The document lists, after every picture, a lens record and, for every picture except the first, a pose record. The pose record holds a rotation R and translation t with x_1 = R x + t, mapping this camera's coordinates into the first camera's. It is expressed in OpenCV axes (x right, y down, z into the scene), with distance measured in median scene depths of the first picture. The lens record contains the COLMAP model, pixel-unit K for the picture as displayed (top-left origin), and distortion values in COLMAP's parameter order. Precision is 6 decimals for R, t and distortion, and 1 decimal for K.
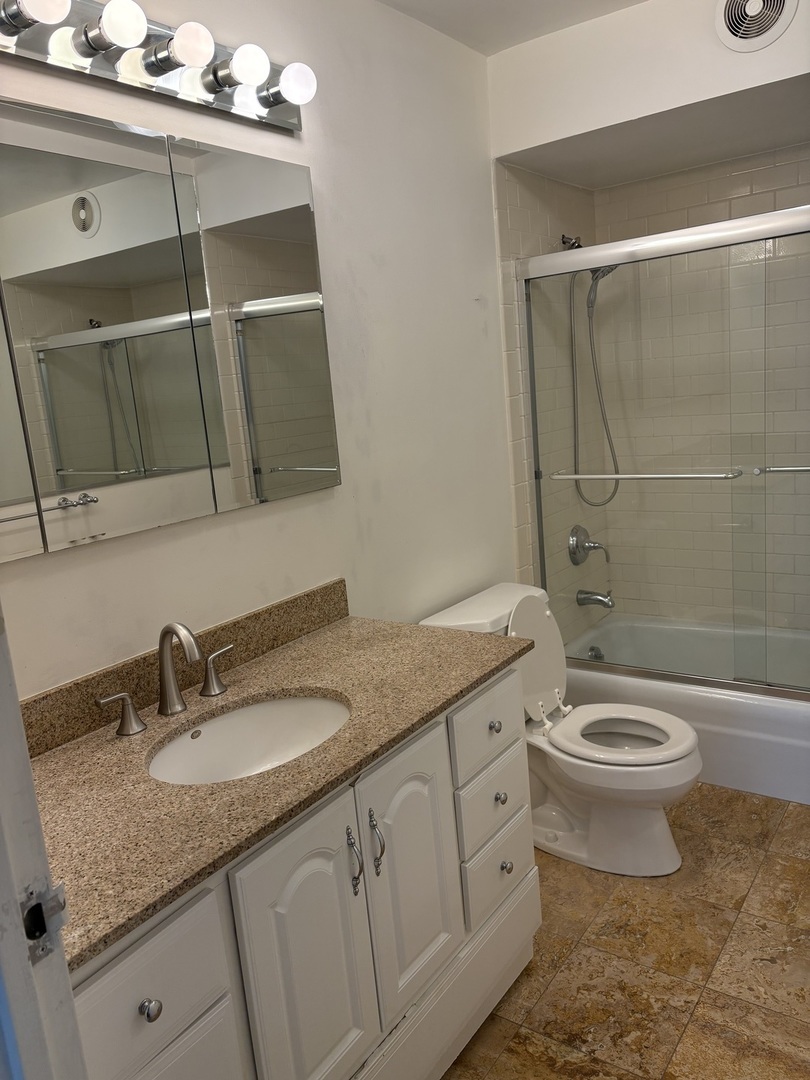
lens RADIAL K [[817.5, 0, 404.0], [0, 817.5, 537.4], [0, 0, 1]] dist [0.045120, -0.049048]
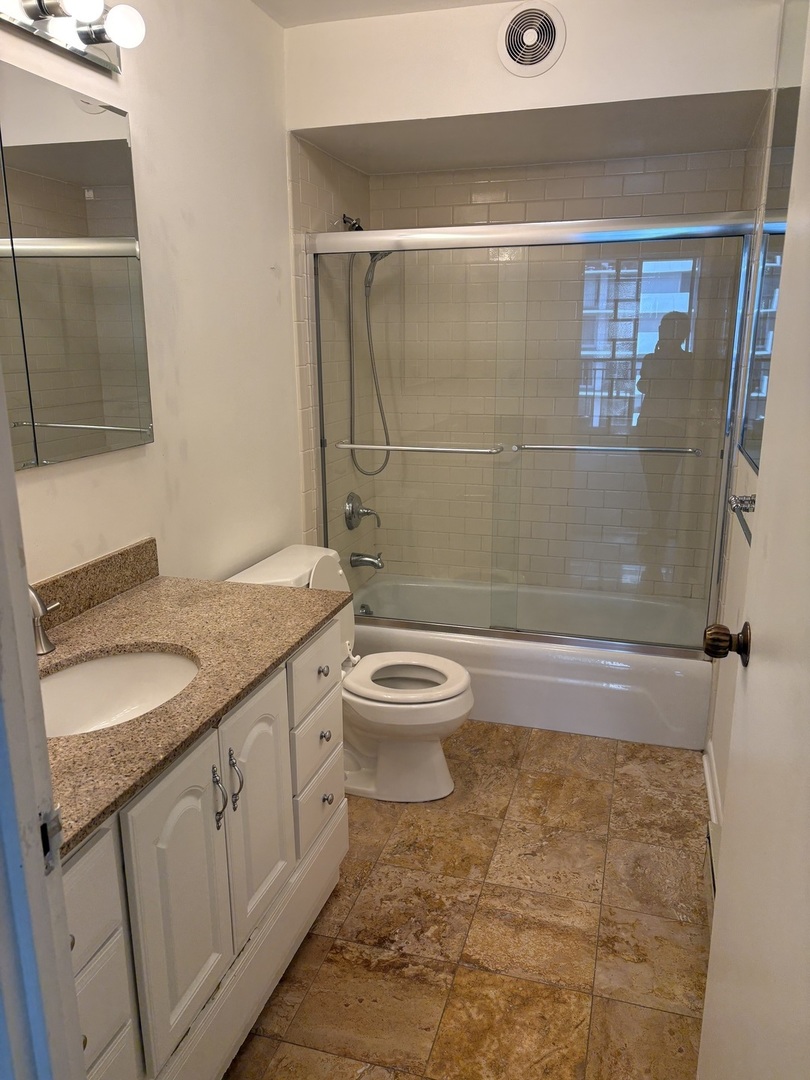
lens RADIAL K [[818.7, 0, 404.1], [0, 818.7, 543.2], [0, 0, 1]] dist [0.038705, -0.036897]
pose [[0.941114, 0.001484, 0.338086, -0.136852], [-0.015628, 0.999112, 0.039117, 0.013878], [-0.337728, -0.042097, 0.940302, -0.047853]]
